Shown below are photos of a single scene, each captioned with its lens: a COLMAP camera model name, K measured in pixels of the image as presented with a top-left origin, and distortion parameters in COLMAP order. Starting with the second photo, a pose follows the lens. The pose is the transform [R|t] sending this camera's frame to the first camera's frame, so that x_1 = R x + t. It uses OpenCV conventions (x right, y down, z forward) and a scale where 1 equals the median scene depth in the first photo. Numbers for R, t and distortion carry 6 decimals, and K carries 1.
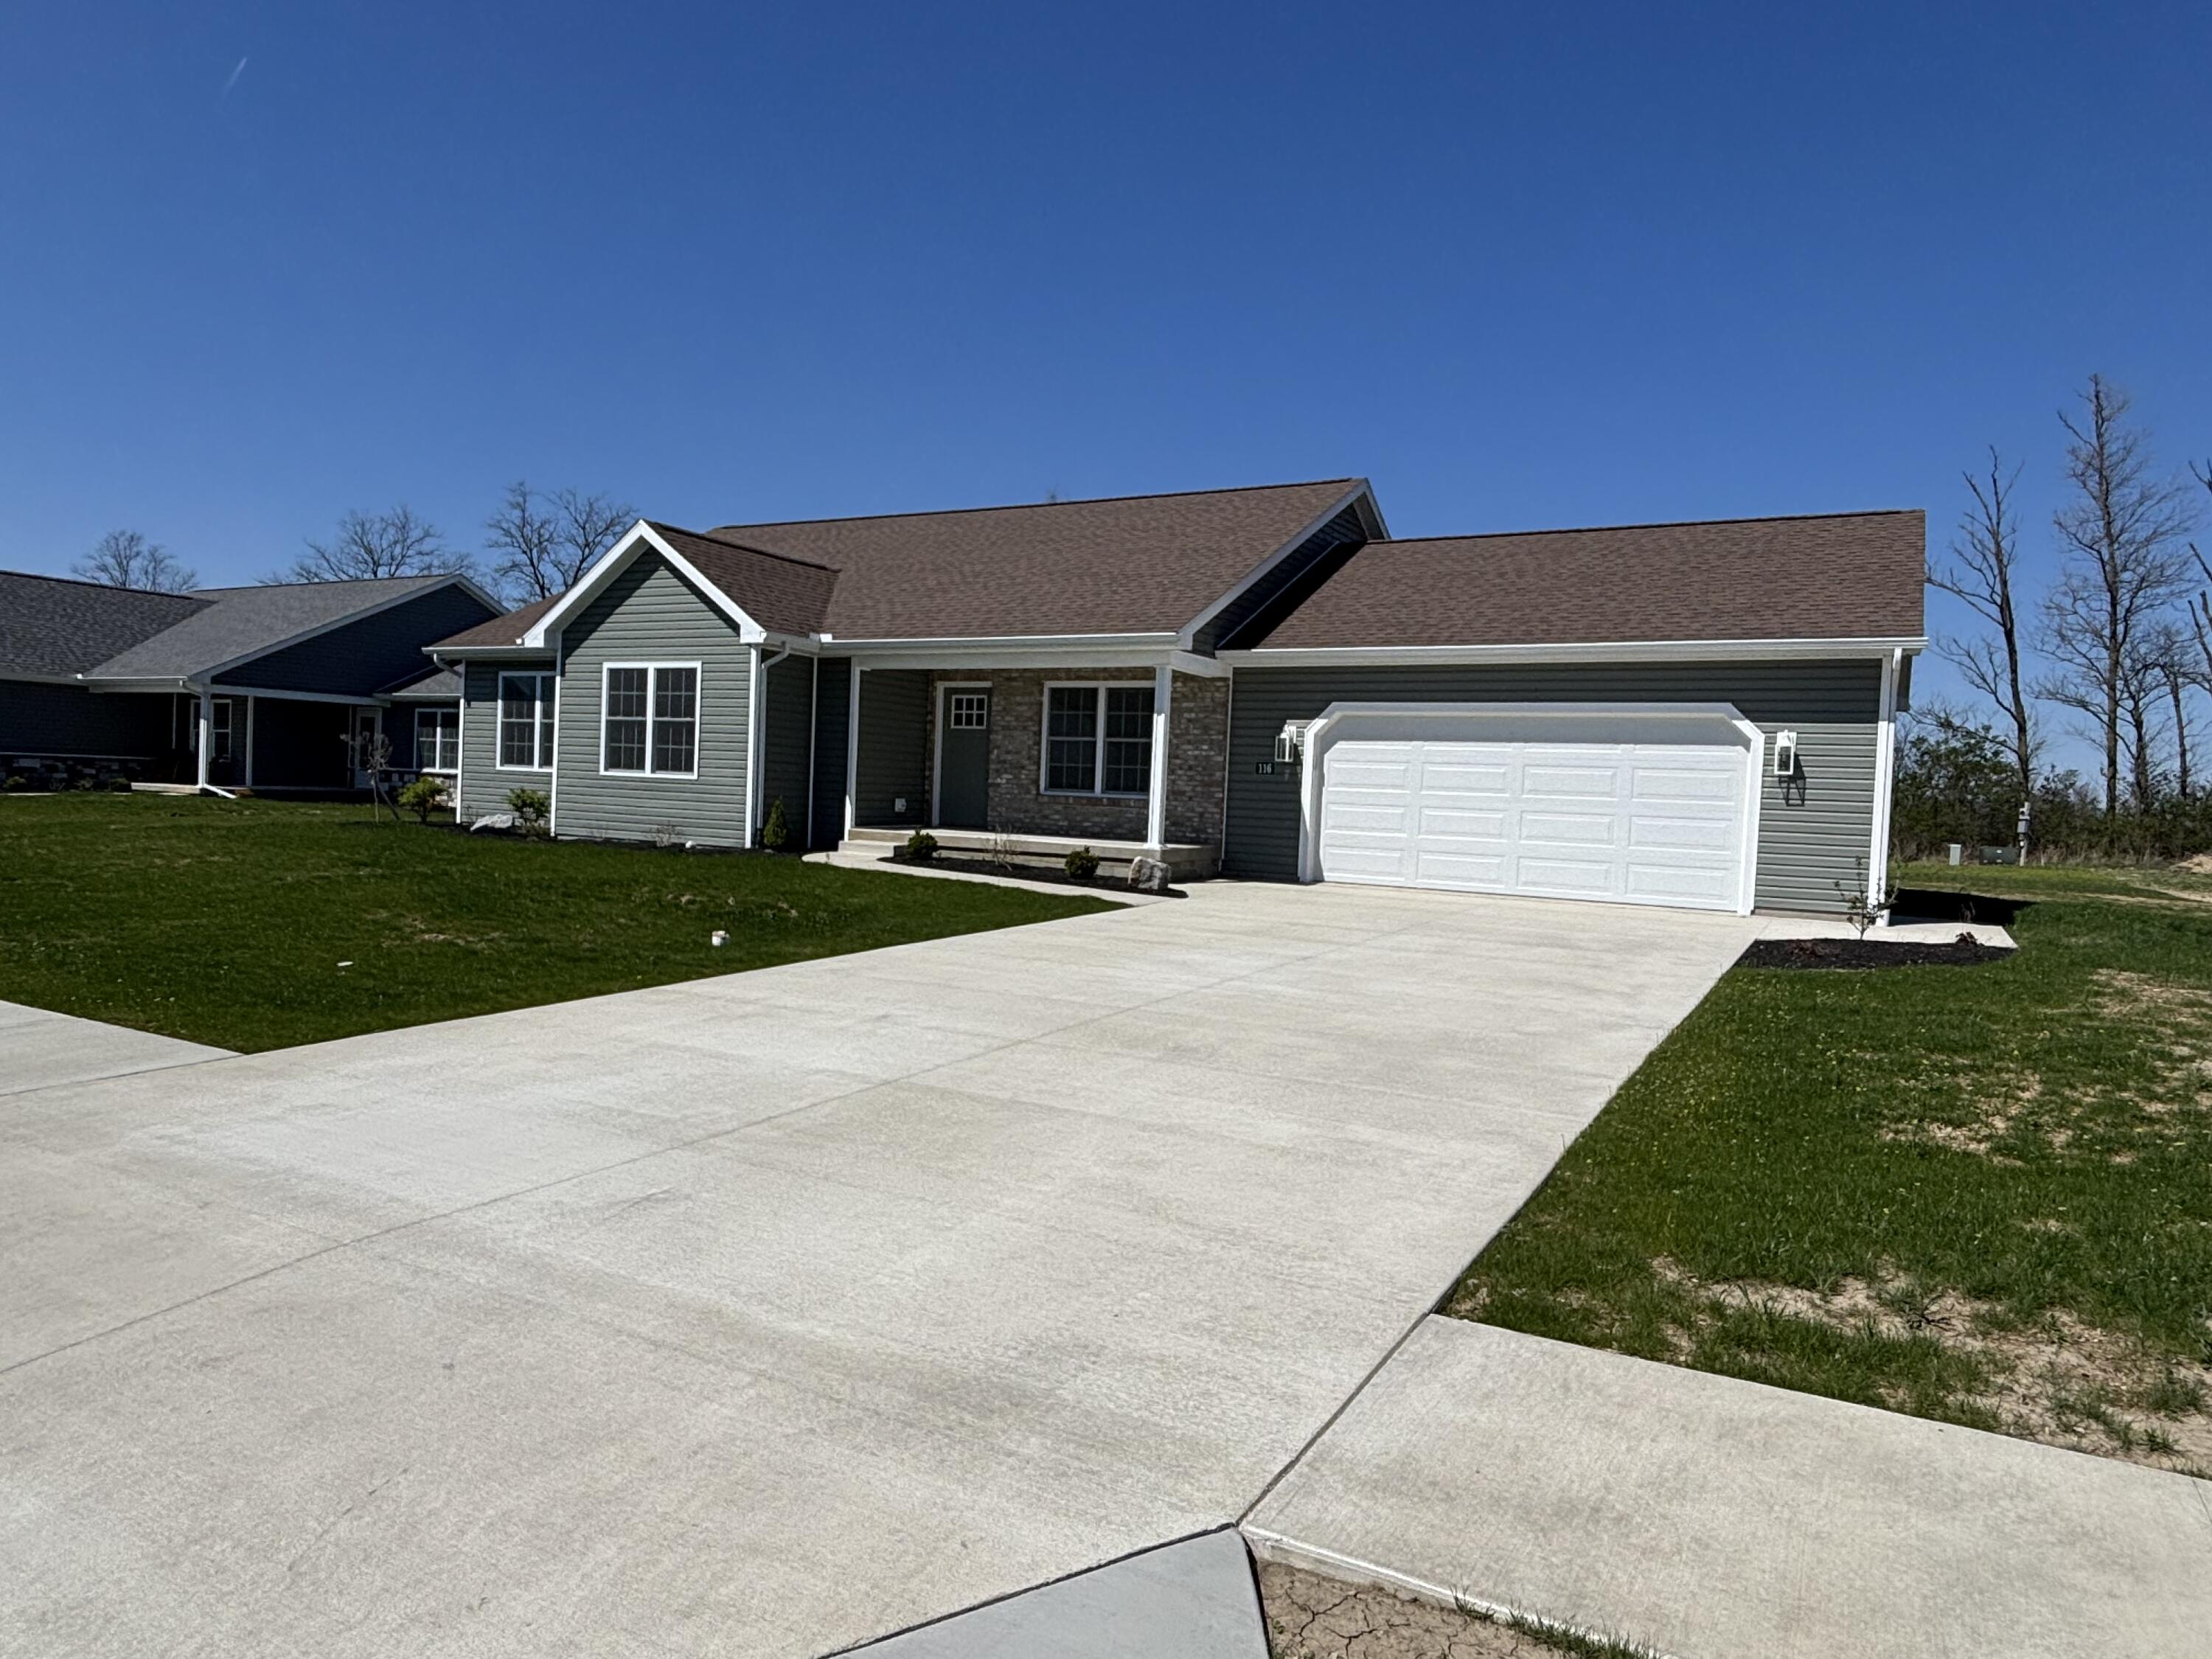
lens RADIAL K [[1378.8, 0, 1108.8], [0, 1378.8, 827.5], [0, 0, 1]] dist [0.031264, -0.001840]
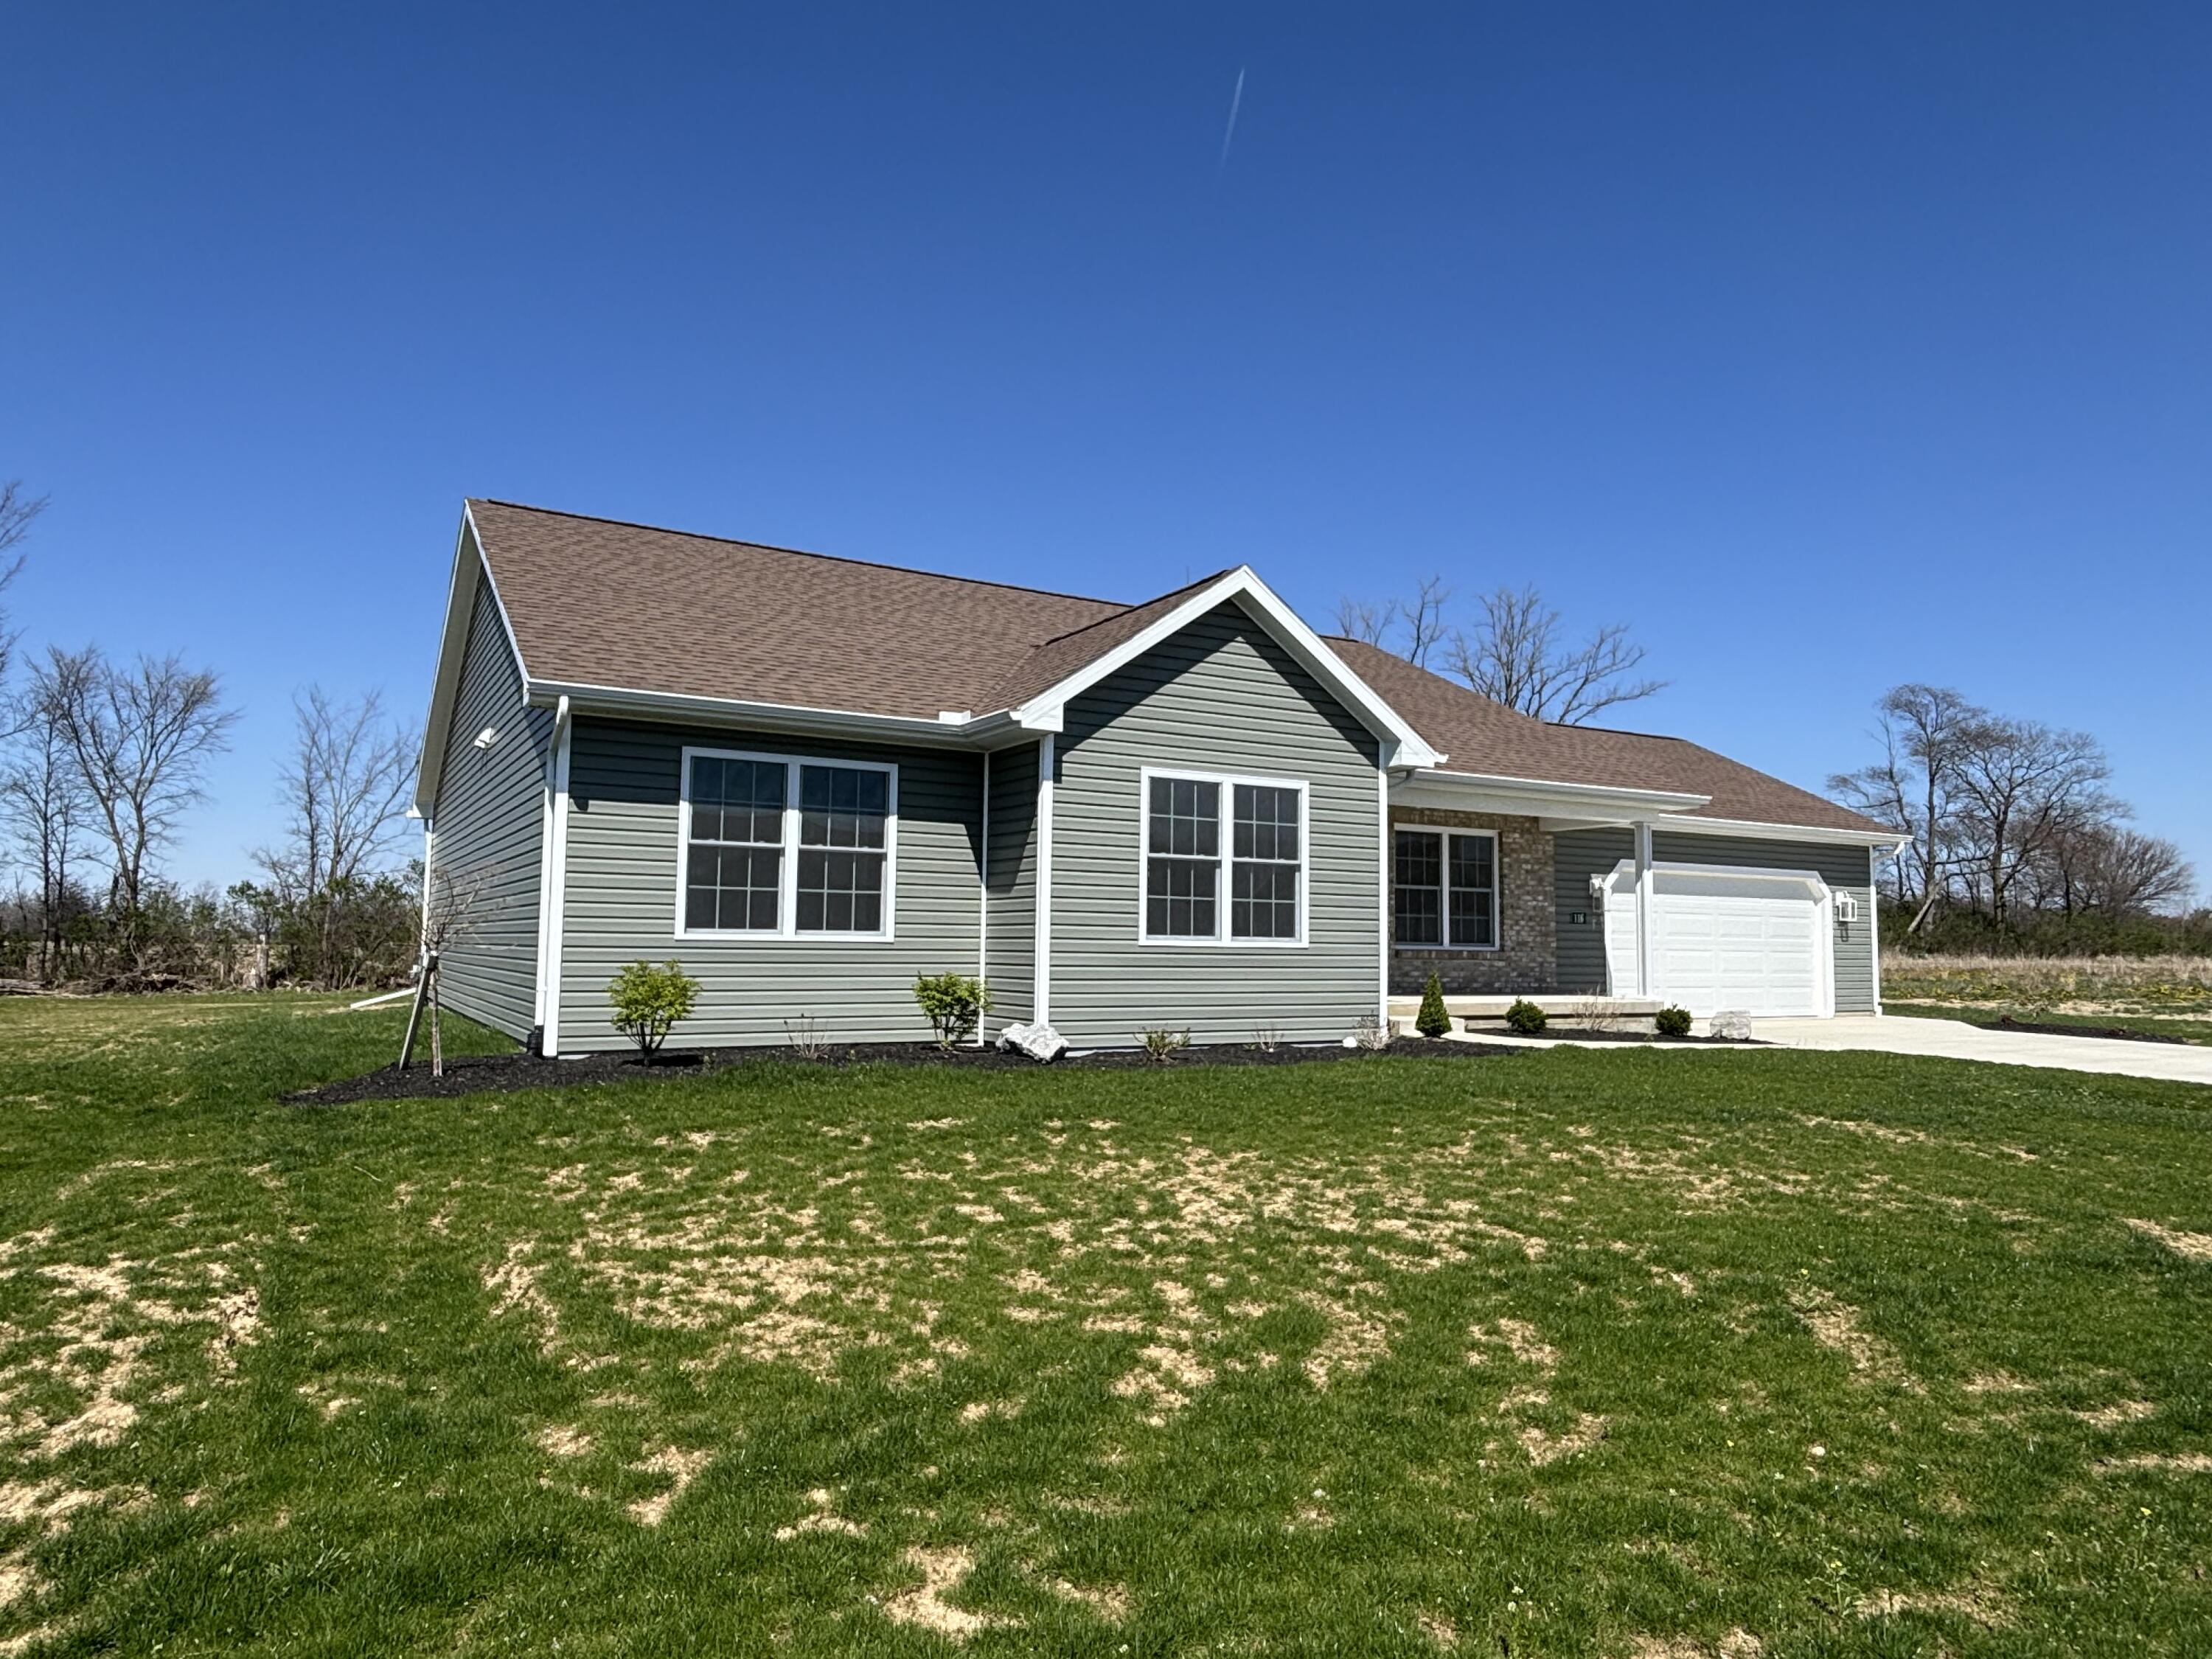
lens RADIAL K [[1378.8, 0, 1109.1], [0, 1378.8, 829.1], [0, 0, 1]] dist [0.031264, -0.001840]
pose [[0.506442, 0.034946, 0.861565, -0.941242], [0.027441, 0.998019, -0.056611, -0.057304], [-0.861837, 0.052312, 0.504480, 0.719186]]
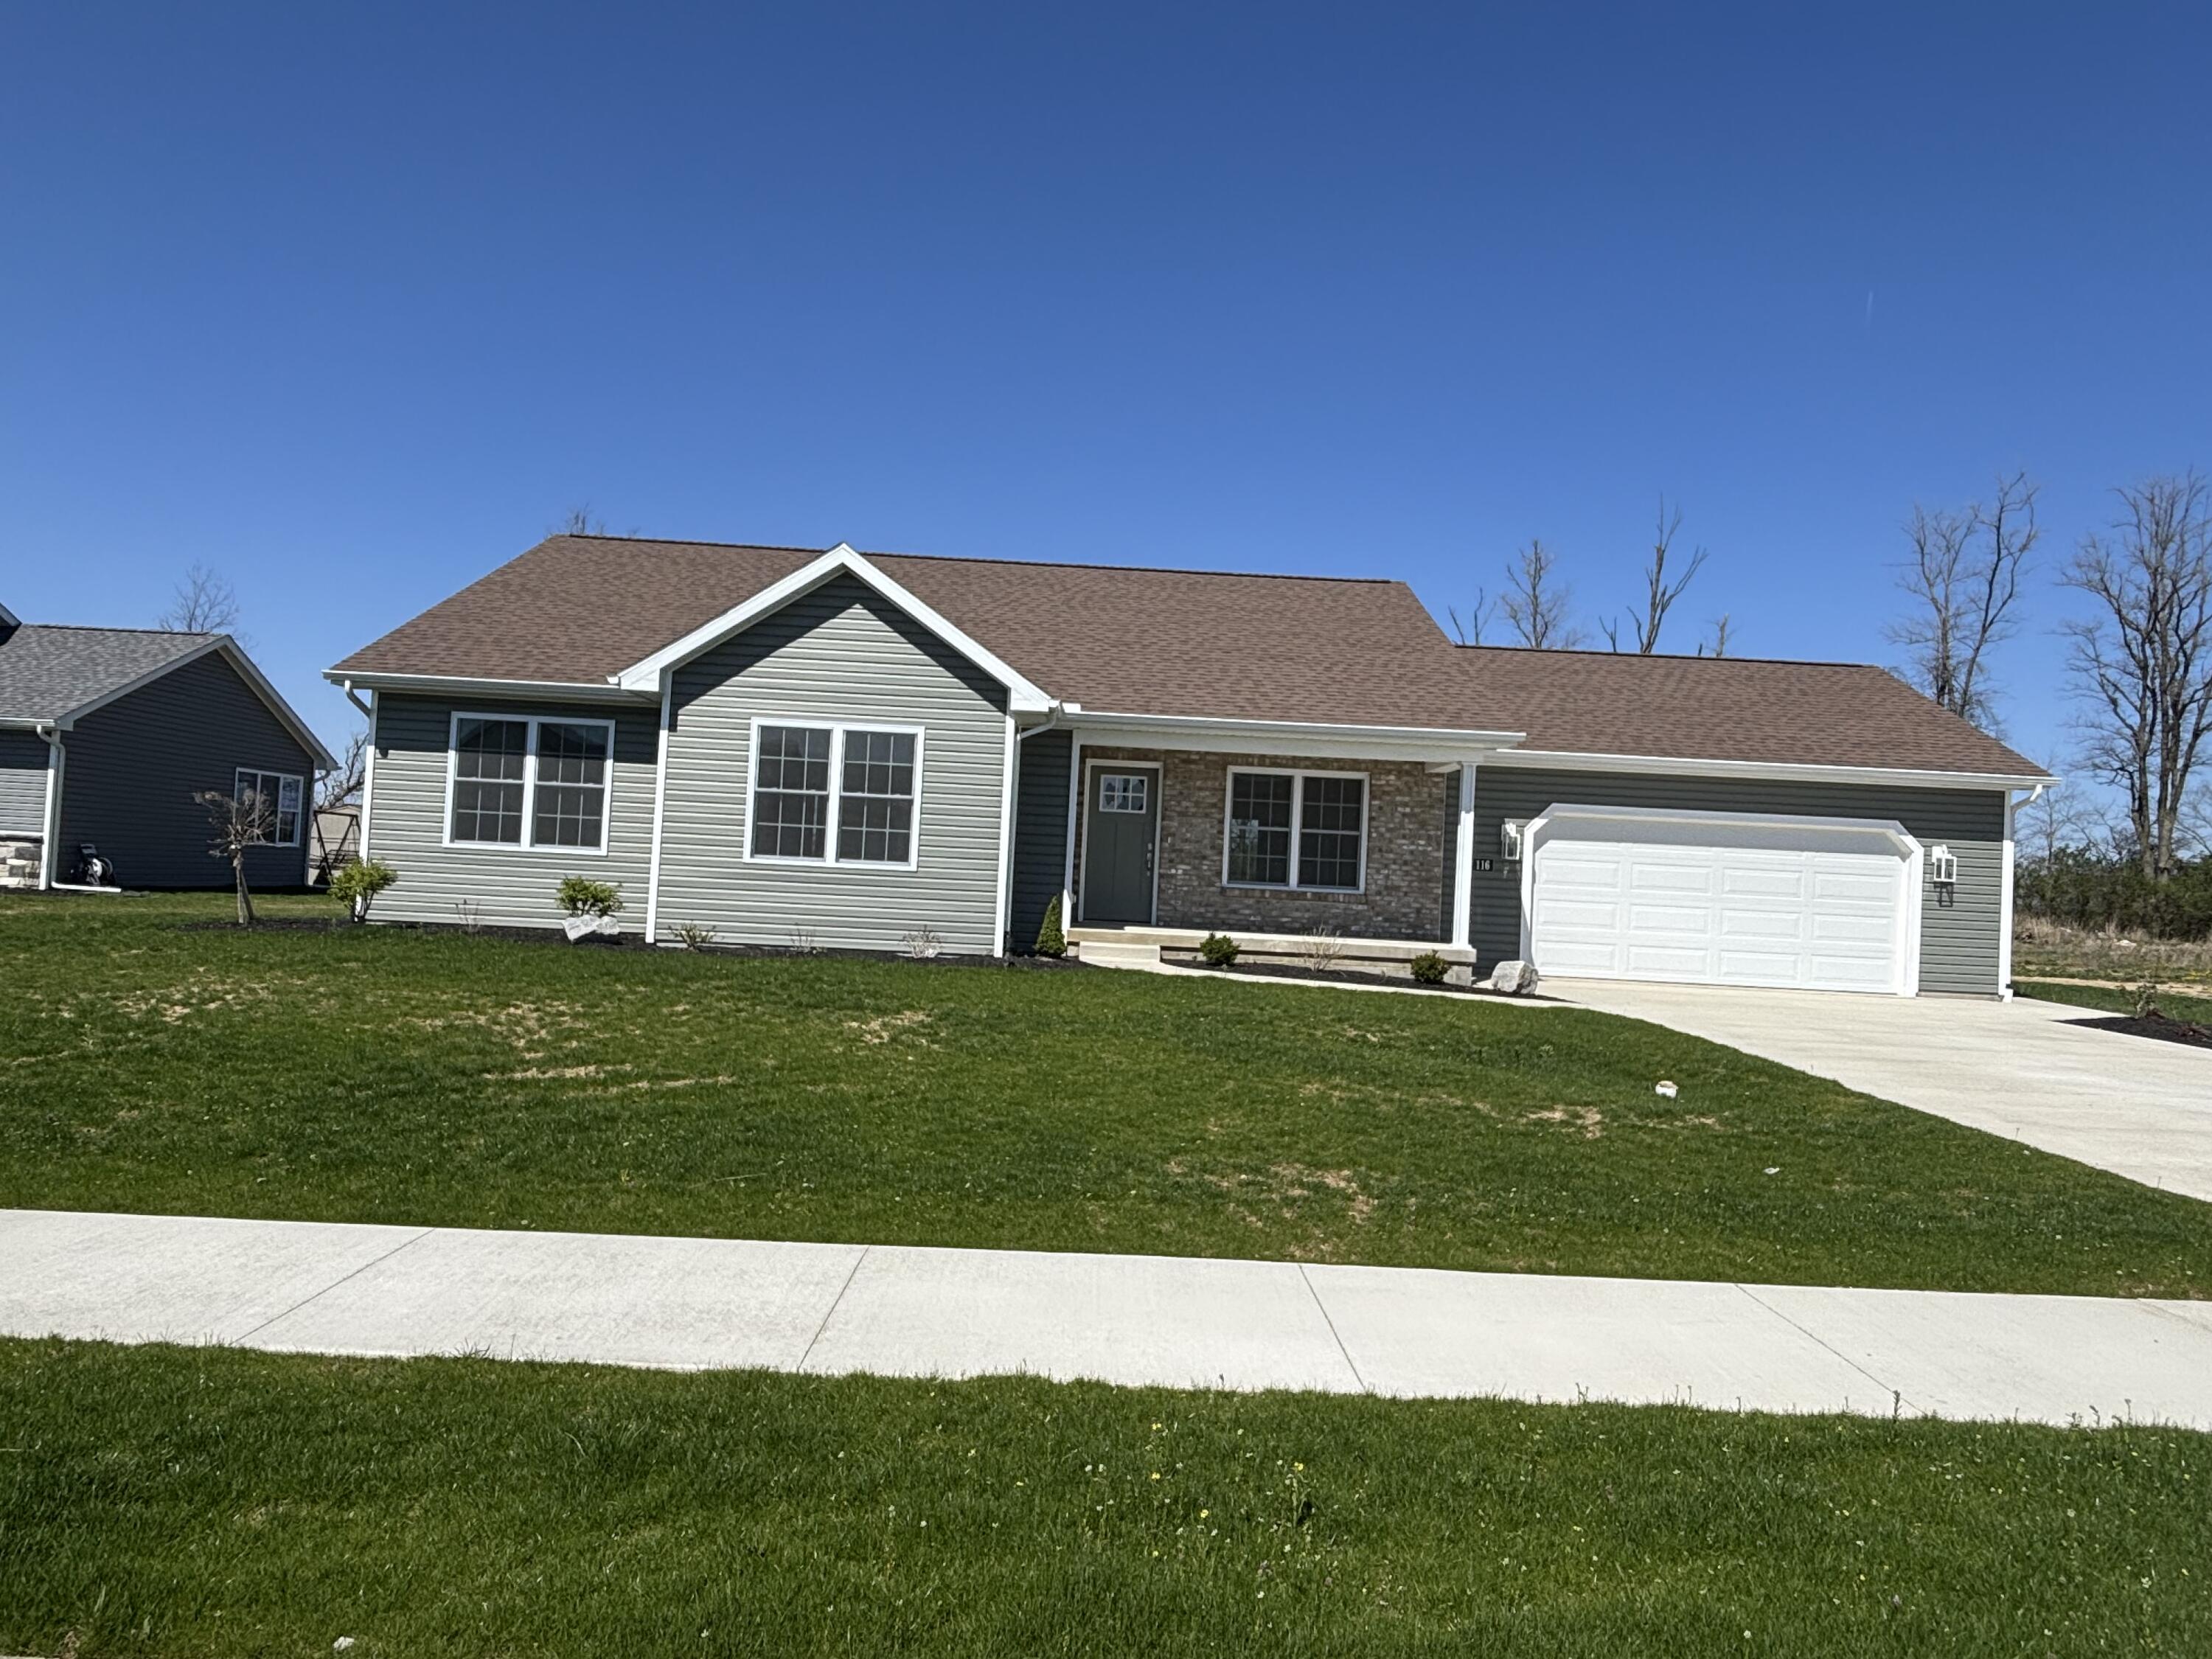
lens RADIAL K [[1378.8, 0, 1113.0], [0, 1378.8, 836.4], [0, 0, 1]] dist [0.031264, -0.001840]
pose [[0.862553, 0.016900, 0.505684, -0.598210], [-0.001979, 0.999547, -0.030029, -0.030753], [-0.505963, 0.024901, 0.862196, 0.241256]]
